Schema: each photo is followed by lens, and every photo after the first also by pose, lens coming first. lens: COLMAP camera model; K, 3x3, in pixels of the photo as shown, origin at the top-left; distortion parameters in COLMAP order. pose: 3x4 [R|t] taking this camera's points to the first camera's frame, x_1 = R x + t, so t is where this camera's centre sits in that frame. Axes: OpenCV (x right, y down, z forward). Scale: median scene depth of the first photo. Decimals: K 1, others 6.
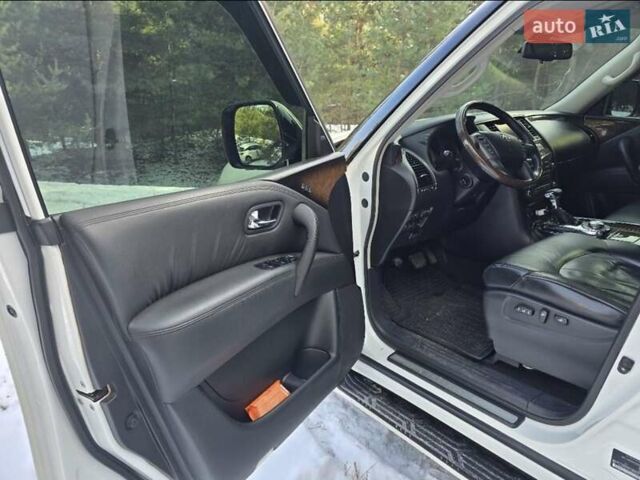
lens RADIAL K [[438.1, 0, 323.3], [0, 438.1, 241.1], [0, 0, 1]] dist [0.069128, -0.061567]
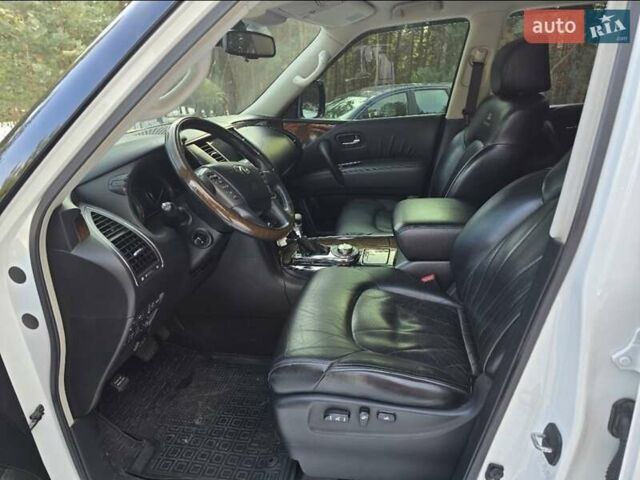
lens RADIAL K [[438.1, 0, 323.3], [0, 438.1, 241.1], [0, 0, 1]] dist [0.069128, -0.061567]
pose [[0.760554, -0.225460, 0.608872, 0.055230], [0.213615, 0.972456, 0.093261, -0.145186], [-0.613128, 0.059134, 0.787768, 0.347053]]
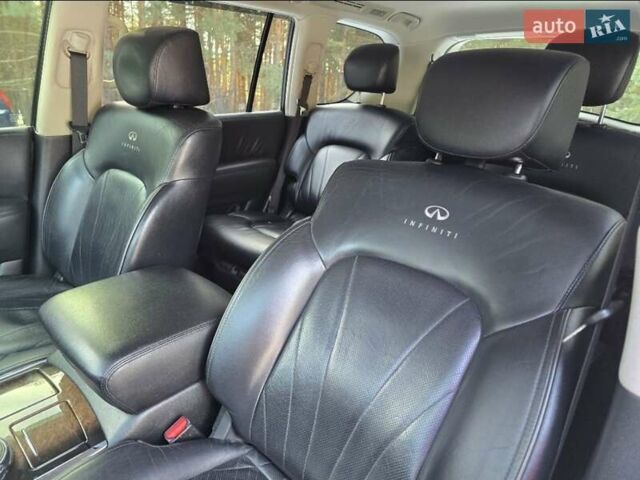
lens RADIAL K [[438.1, 0, 323.3], [0, 438.1, 241.1], [0, 0, 1]] dist [0.069128, -0.061567]
pose [[-0.116617, -0.320301, 0.940110, 0.279099], [0.248500, 0.907051, 0.339863, -0.260710], [-0.961586, 0.273251, -0.026183, 0.673699]]
